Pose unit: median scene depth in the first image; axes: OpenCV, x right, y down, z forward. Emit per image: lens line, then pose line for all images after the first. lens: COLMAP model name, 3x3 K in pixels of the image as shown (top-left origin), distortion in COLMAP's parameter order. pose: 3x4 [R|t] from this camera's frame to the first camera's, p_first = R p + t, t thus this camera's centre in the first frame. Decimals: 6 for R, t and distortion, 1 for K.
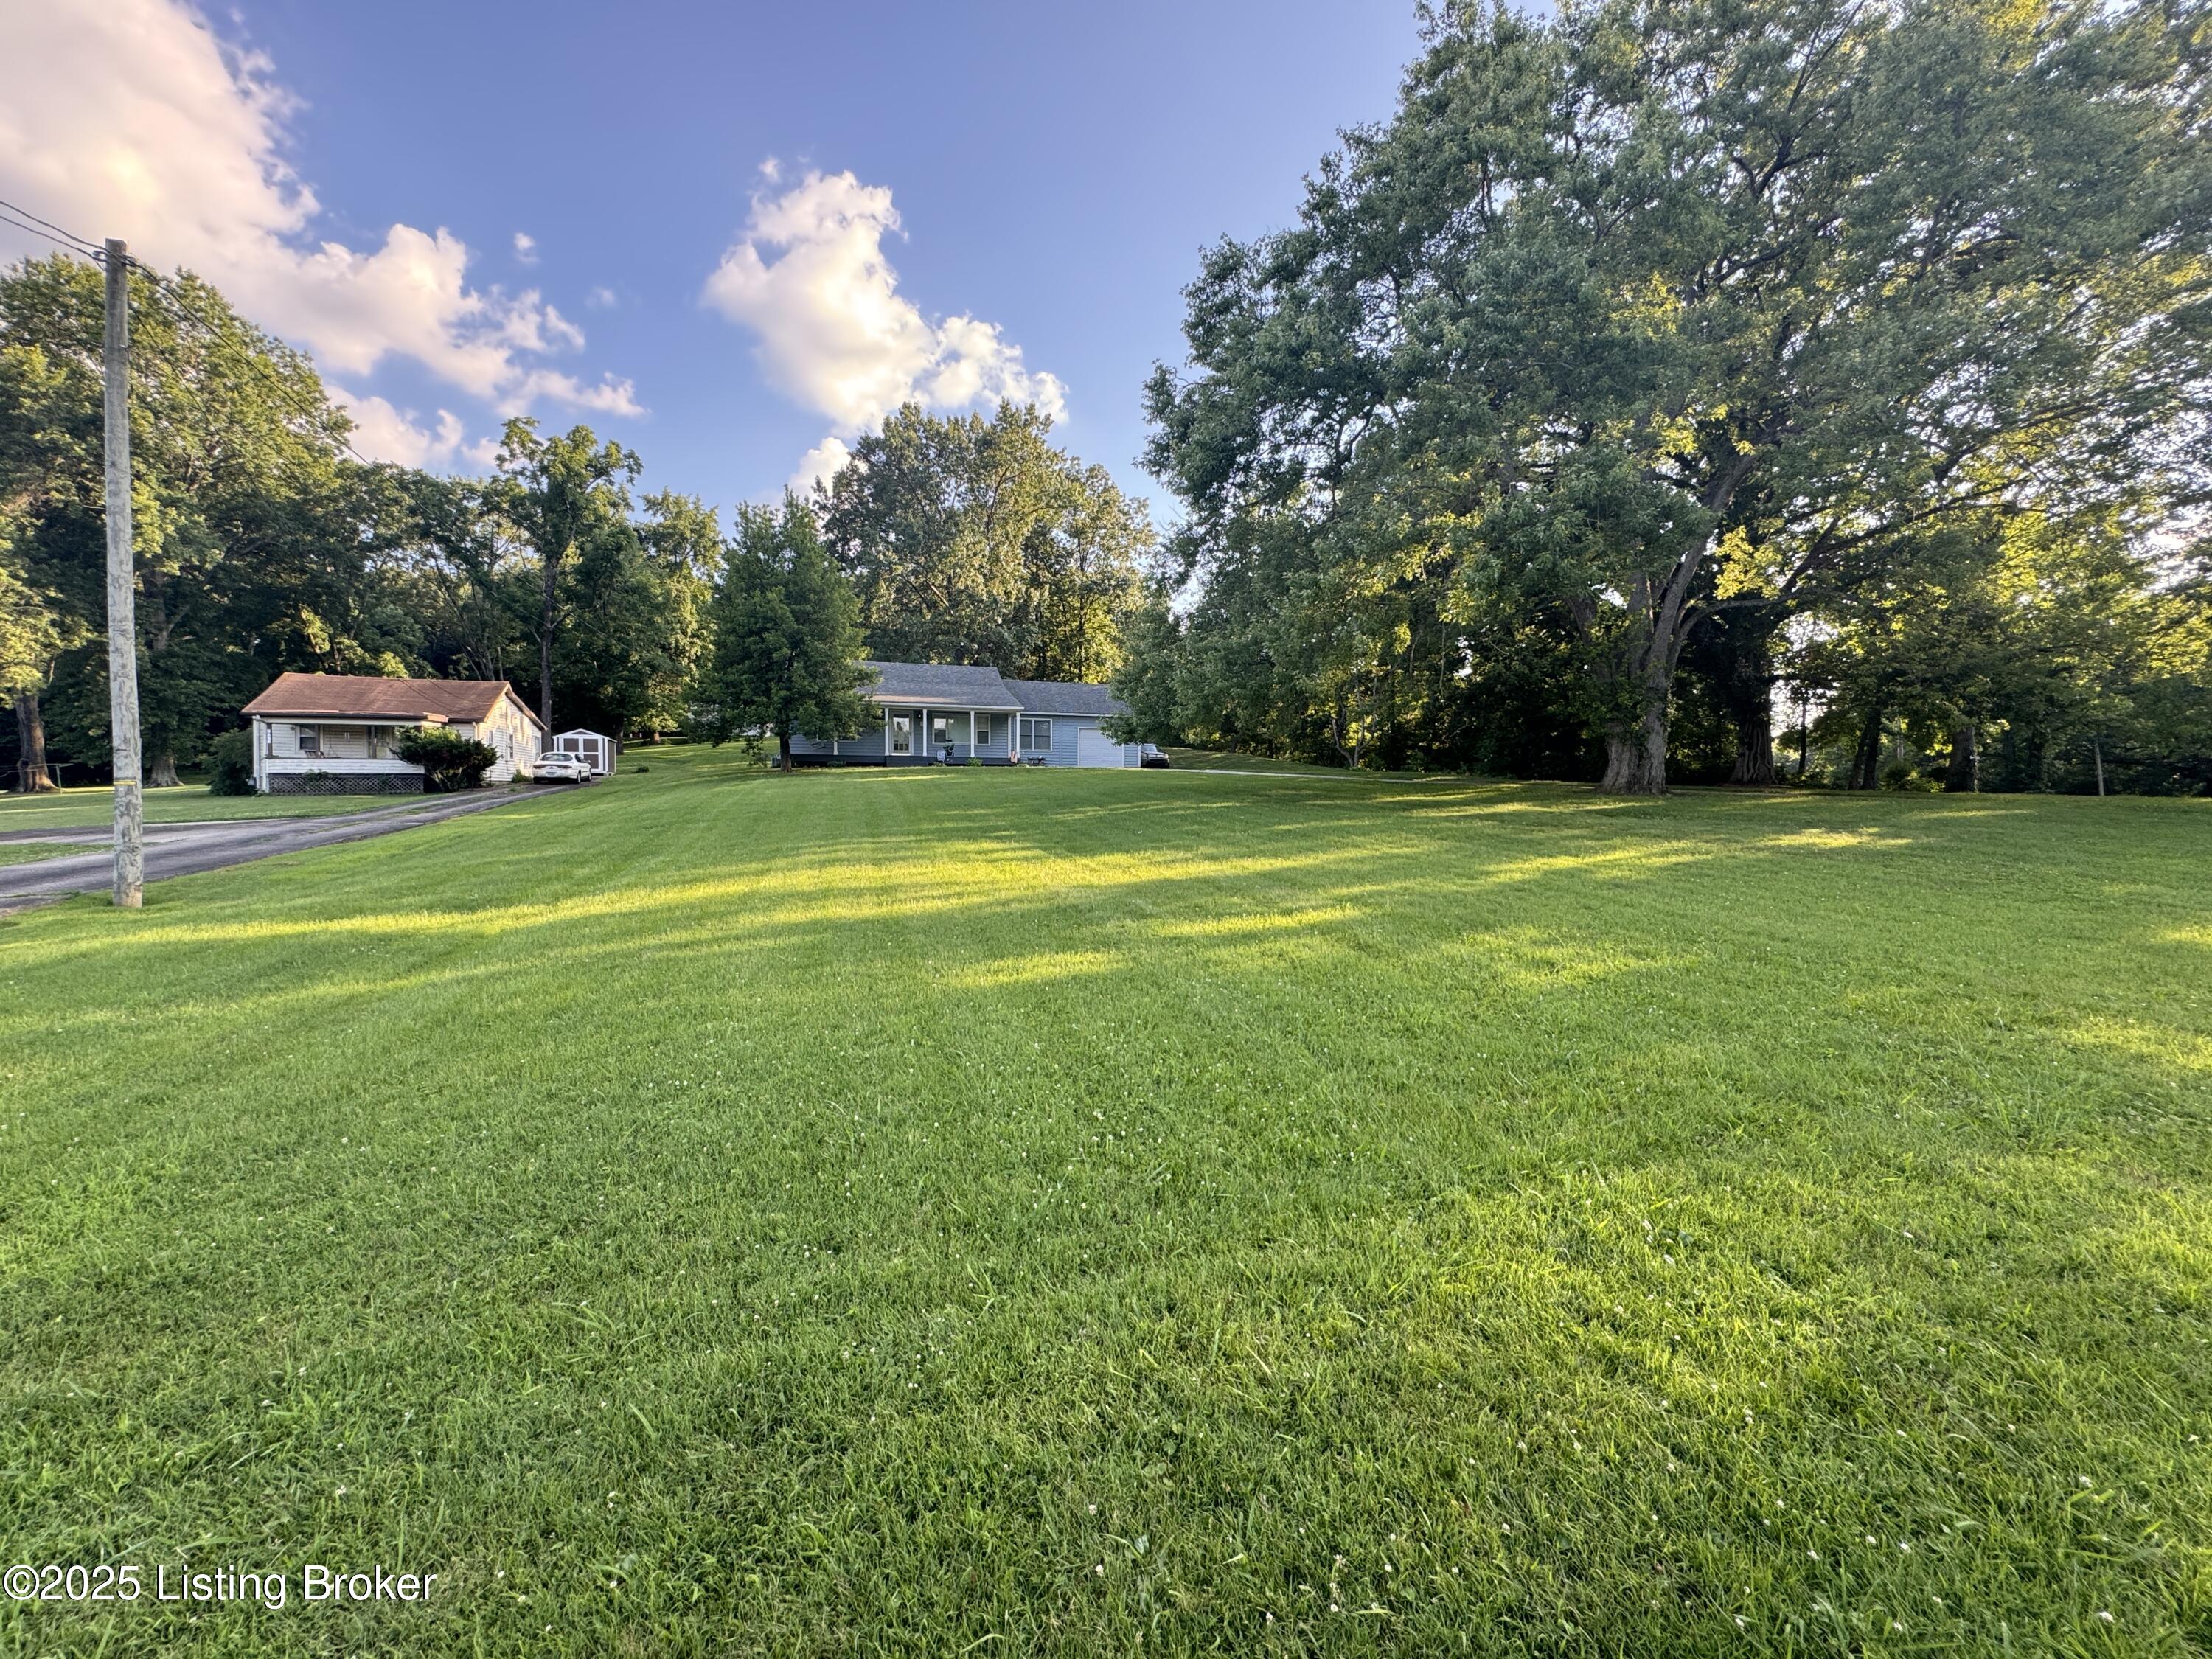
lens RADIAL K [[885.7, 0, 1107.8], [0, 885.7, 828.3], [0, 0, 1]] dist [-0.007616, 0.000196]
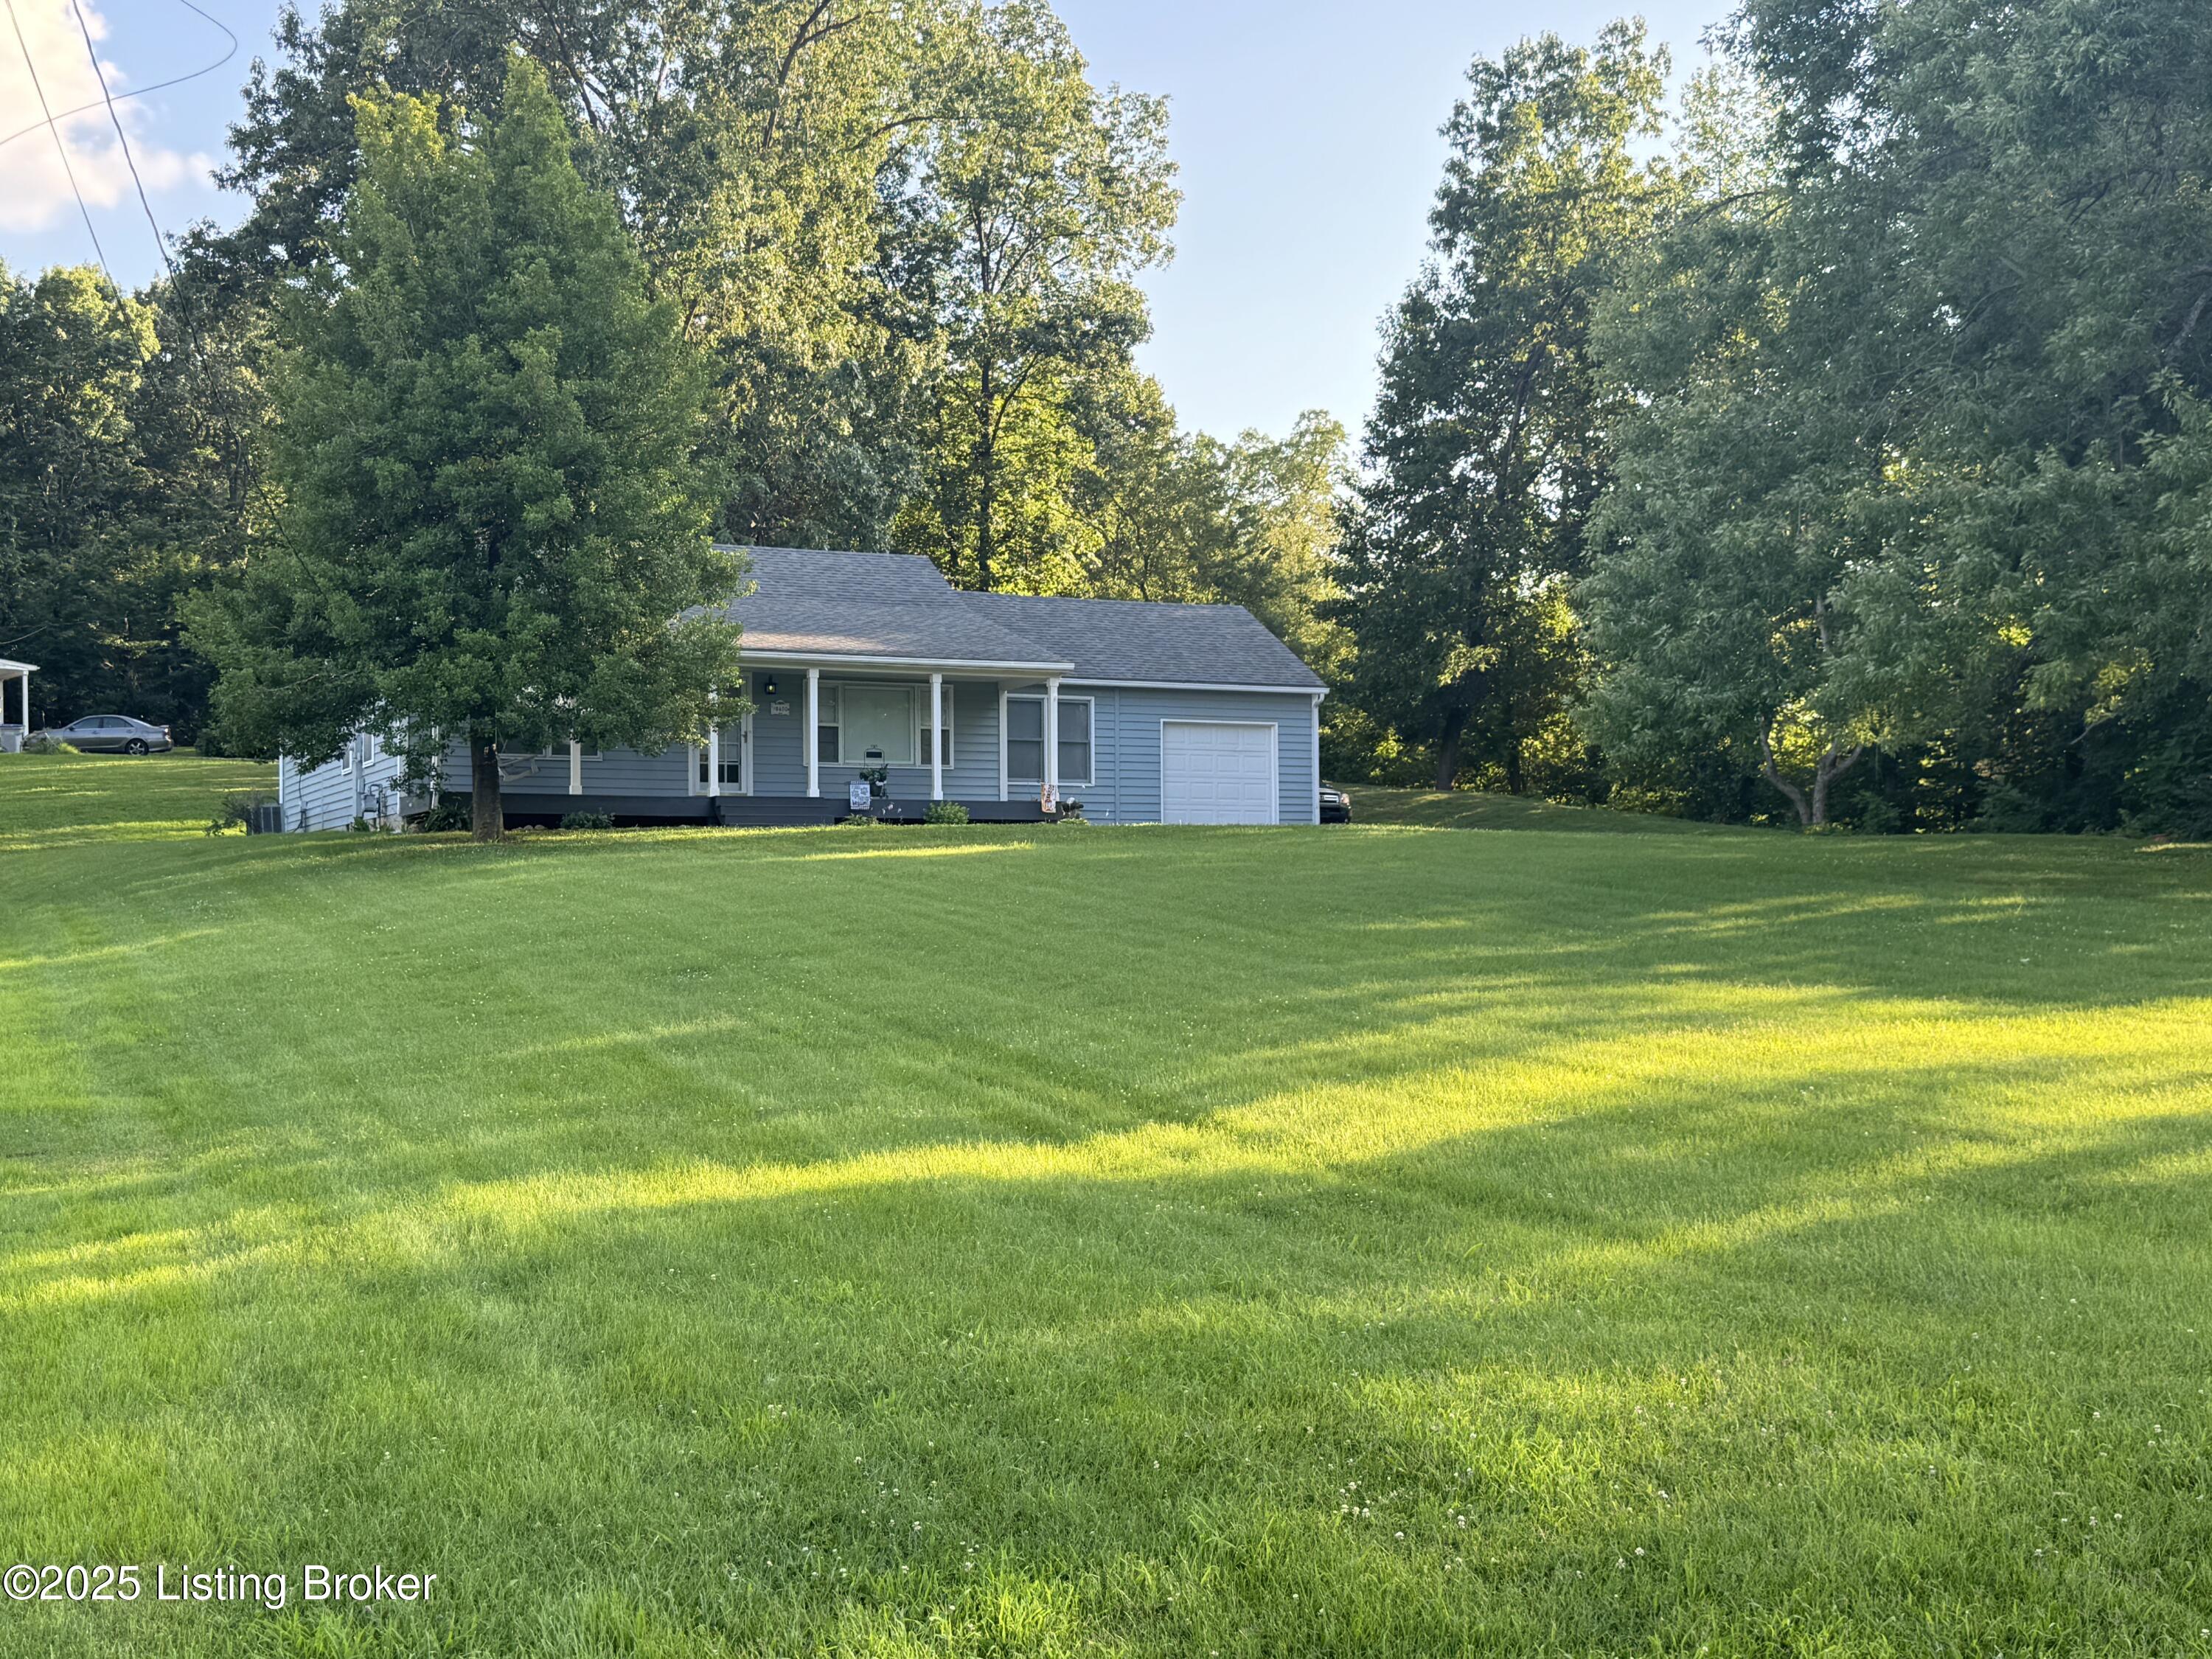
lens RADIAL K [[2540.2, 0, 1123.5], [0, 2540.2, 849.5], [0, 0, 1]] dist [0.077455, 0.000000]
pose [[0.992543, -0.007557, 0.121659, -0.204181], [0.015671, 0.997705, -0.065872, 0.009396], [-0.120882, 0.067287, 0.990384, -0.038073]]
